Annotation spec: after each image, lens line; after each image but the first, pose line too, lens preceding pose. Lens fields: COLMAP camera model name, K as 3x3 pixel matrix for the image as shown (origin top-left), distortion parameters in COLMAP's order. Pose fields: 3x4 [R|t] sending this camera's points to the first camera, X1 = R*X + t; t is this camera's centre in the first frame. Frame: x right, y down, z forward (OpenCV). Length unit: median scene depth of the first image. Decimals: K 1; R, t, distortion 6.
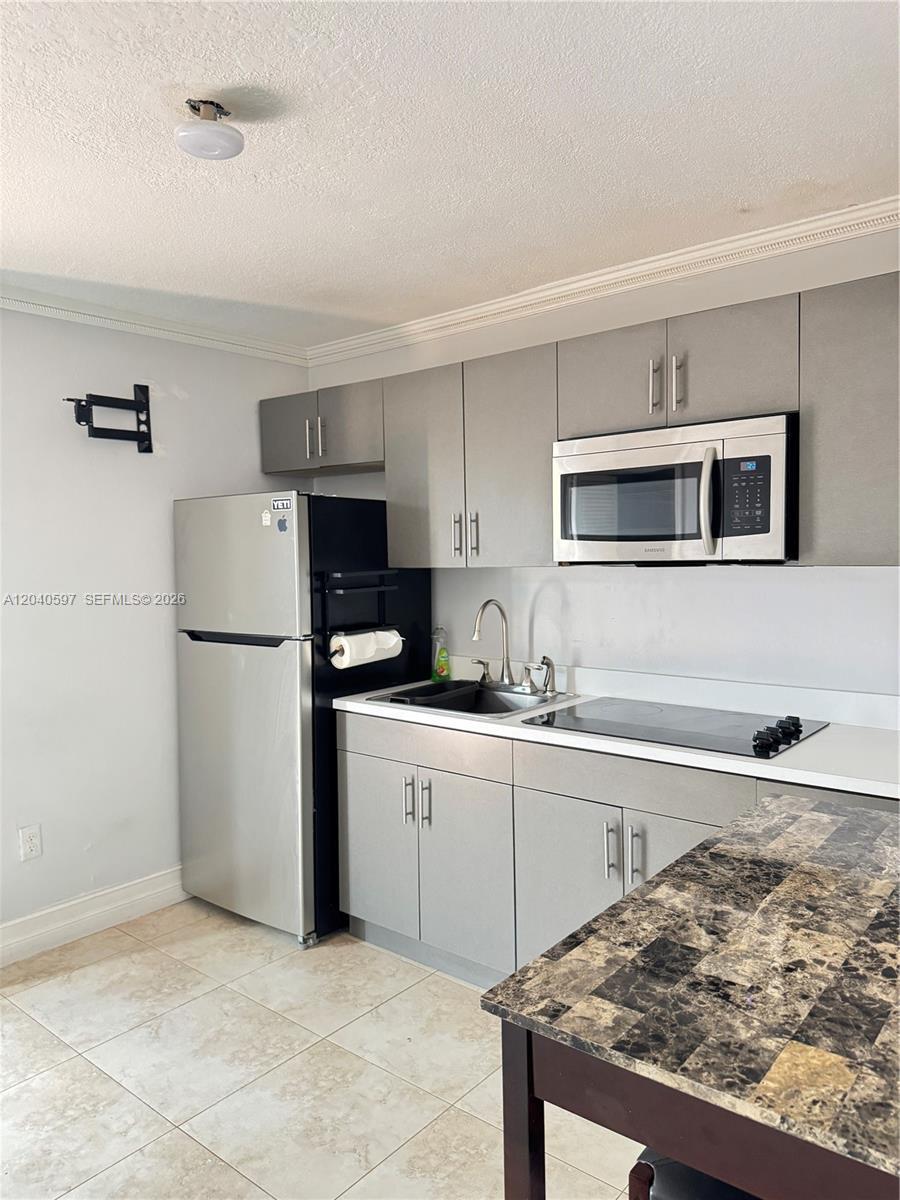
lens RADIAL K [[852.9, 0, 444.0], [0, 852.9, 600.3], [0, 0, 1]] dist [0.092844, -0.093779]
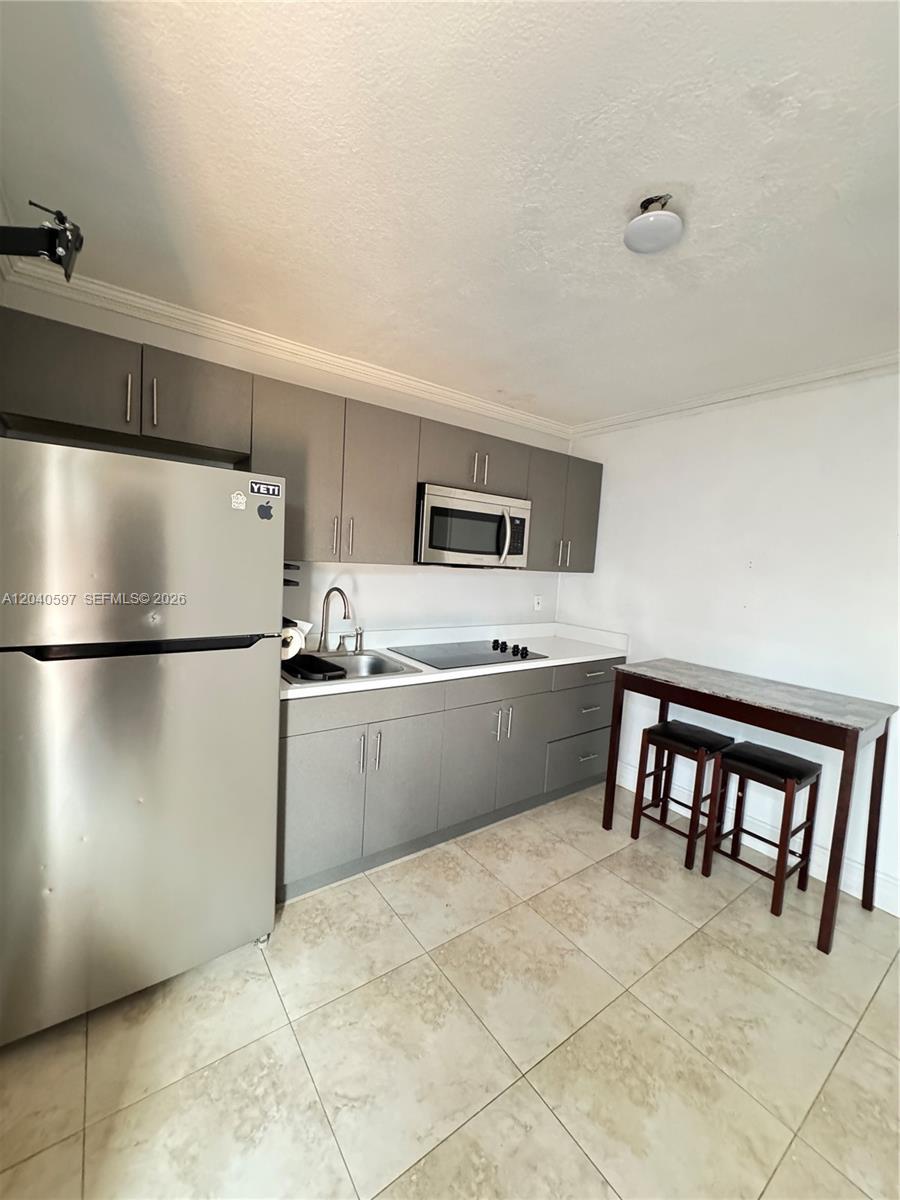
lens RADIAL K [[478.9, 0, 449.0], [0, 478.9, 600.0], [0, 0, 1]] dist [-0.002574, 0.000287]
pose [[0.237702, -0.054694, 0.969797, -0.777791], [-0.005266, 0.998326, 0.057594, -0.030952], [-0.971324, -0.018797, 0.237016, 0.841890]]
